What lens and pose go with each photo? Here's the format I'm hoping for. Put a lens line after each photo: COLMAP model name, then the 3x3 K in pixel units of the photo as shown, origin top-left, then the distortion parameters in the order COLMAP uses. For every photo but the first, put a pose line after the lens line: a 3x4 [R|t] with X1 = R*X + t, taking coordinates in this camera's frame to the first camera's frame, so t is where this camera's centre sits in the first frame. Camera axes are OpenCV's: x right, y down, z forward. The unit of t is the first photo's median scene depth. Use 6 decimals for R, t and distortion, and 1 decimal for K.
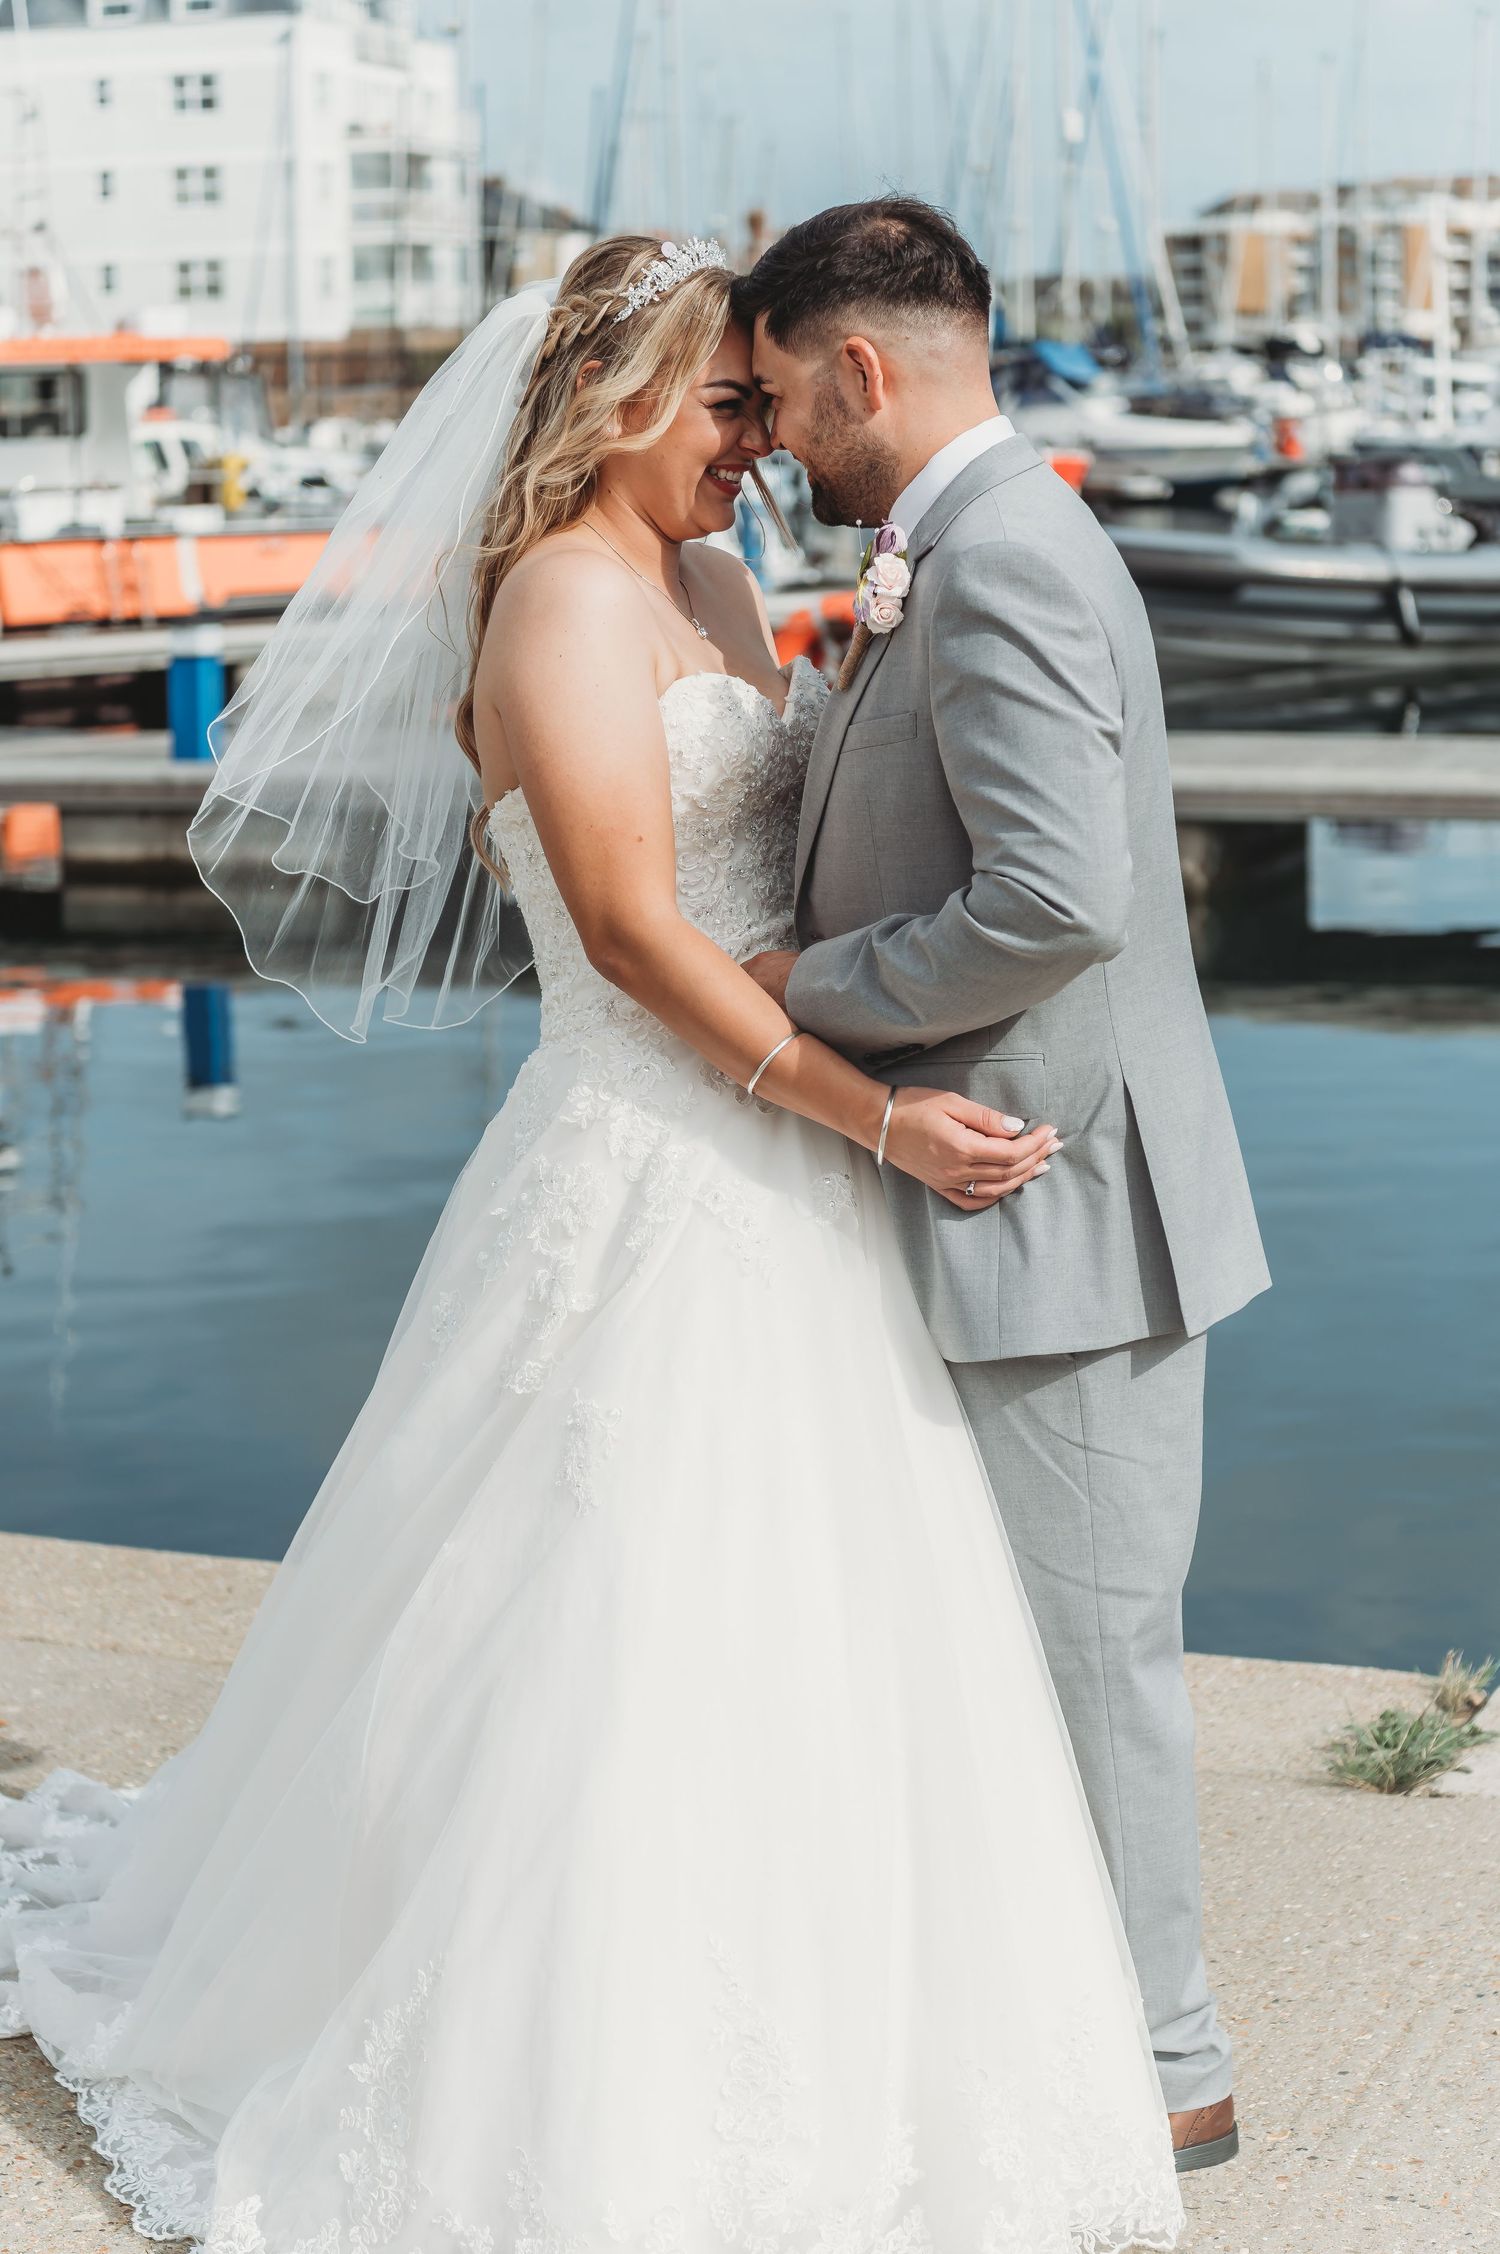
lens RADIAL K [[4563.5, 0, 746.8], [0, 4563.5, 1124.7], [0, 0, 1]] dist [-0.240052, 0.000000]
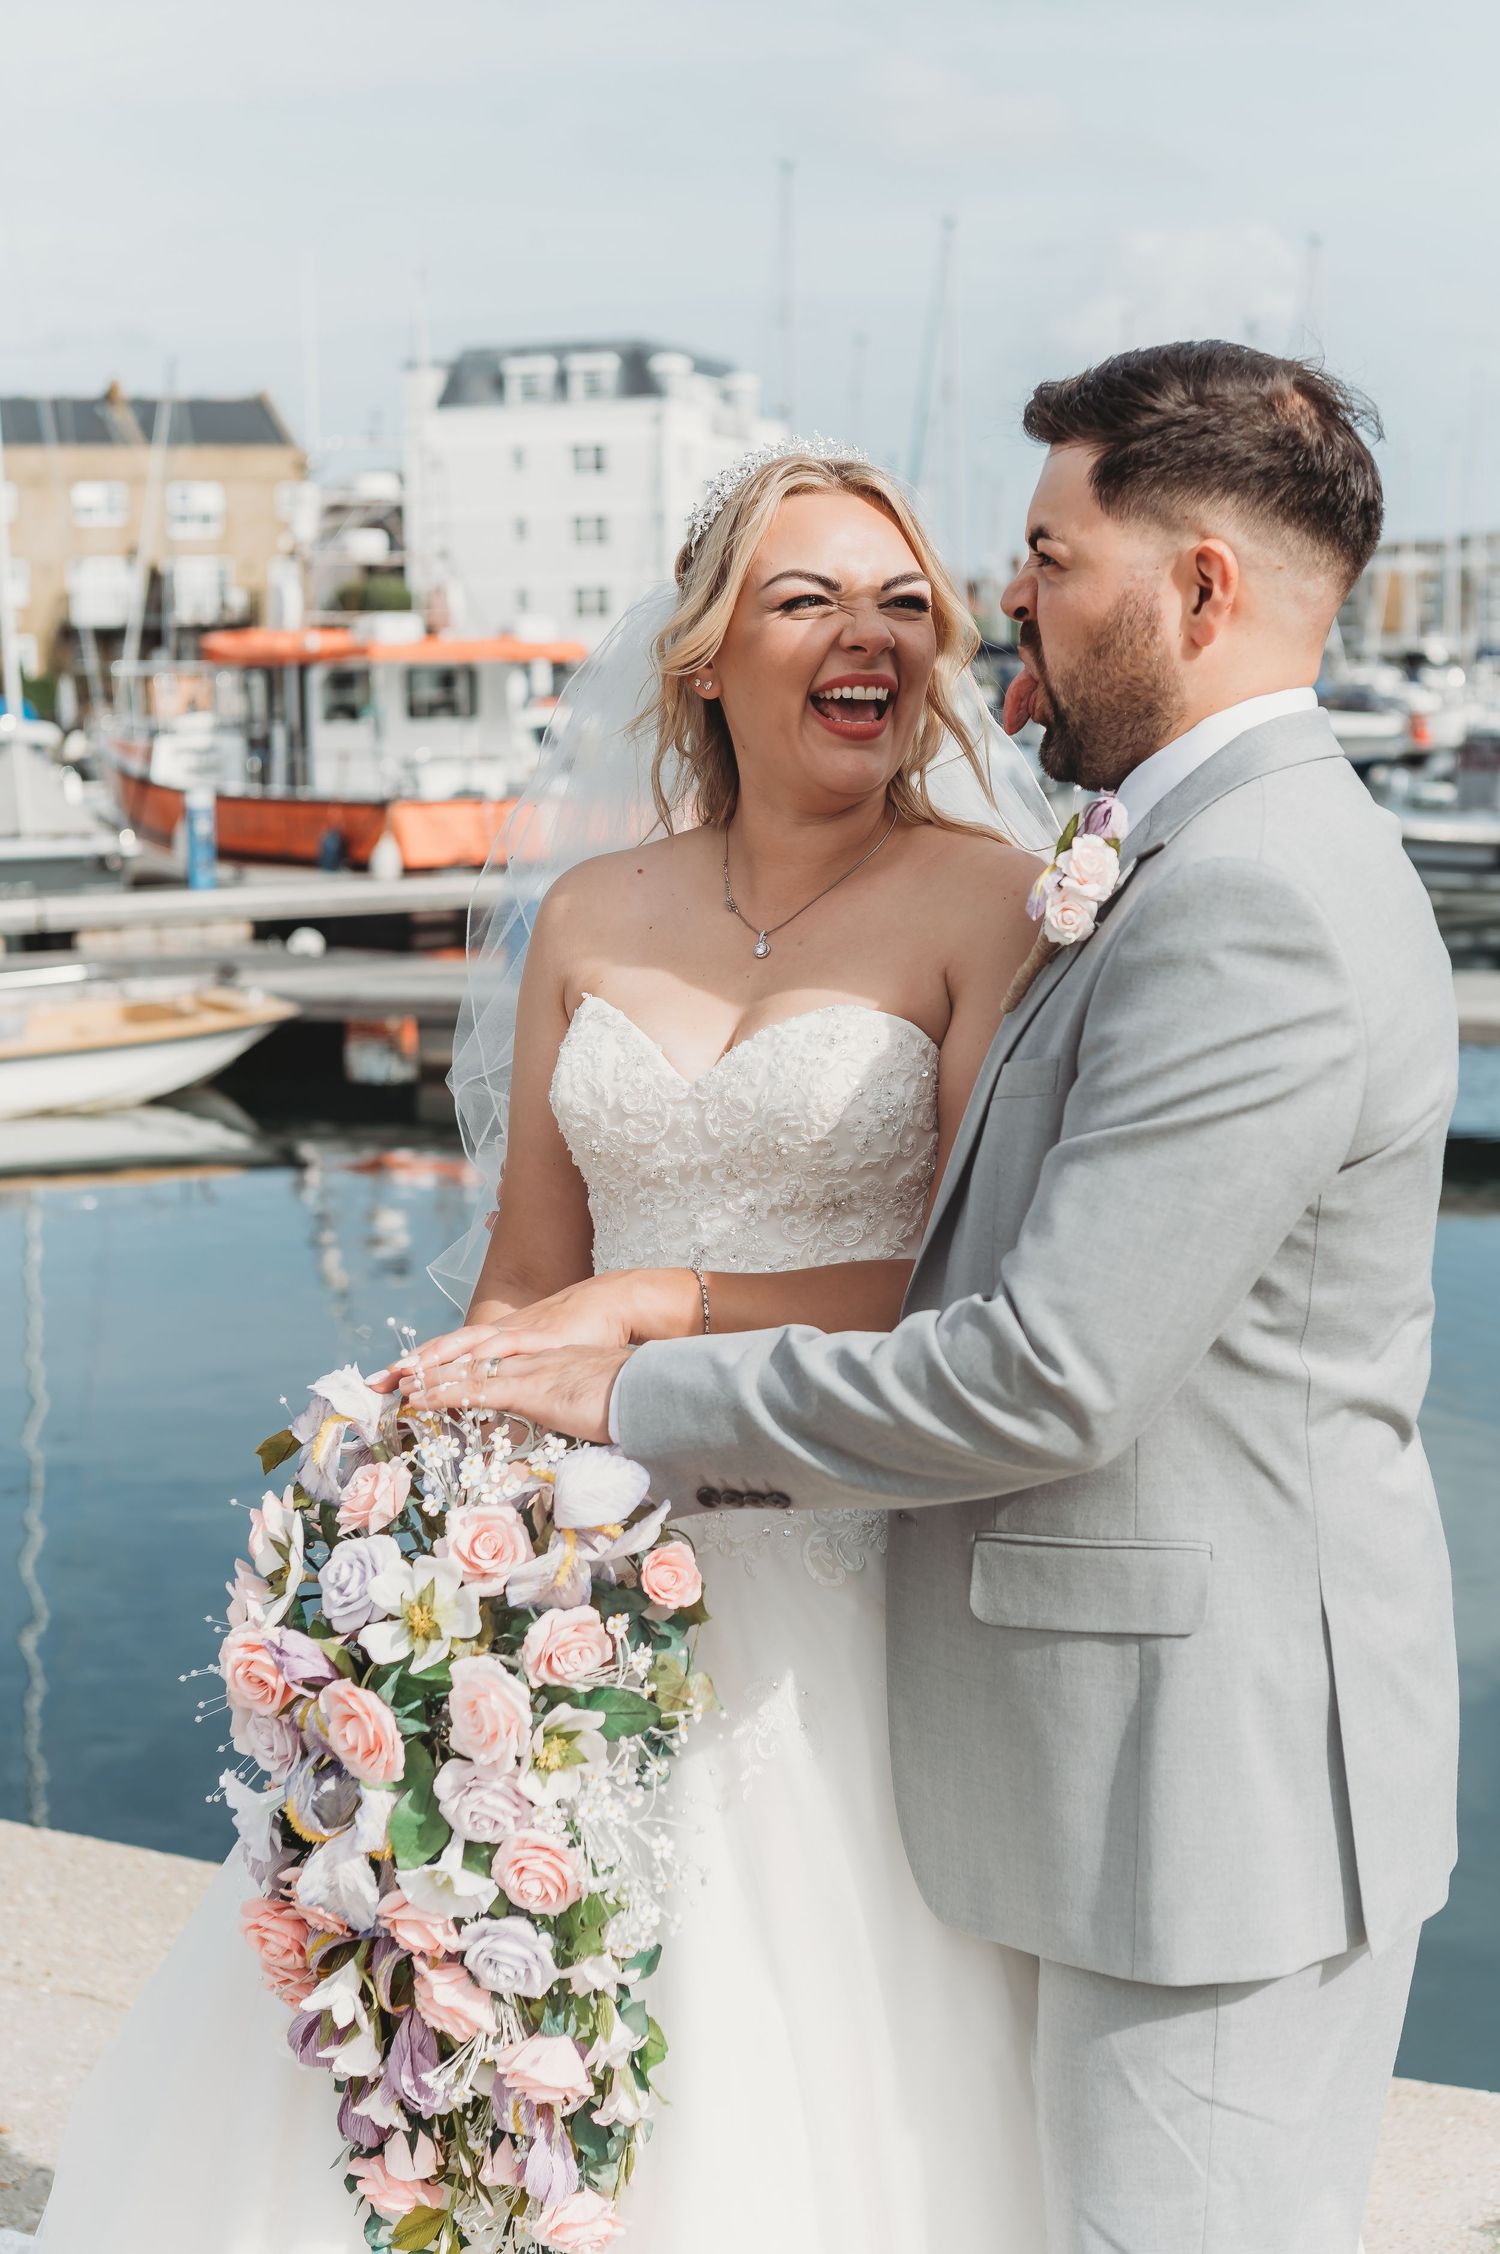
lens RADIAL K [[2998.3, 0, 743.6], [0, 2998.3, 1127.0], [0, 0, 1]] dist [-0.129716, 0.000000]
pose [[0.995055, 0.017148, -0.097835, 0.013565], [-0.018821, 0.999692, -0.016201, -0.022634], [0.097527, 0.017962, 0.995071, 0.153667]]
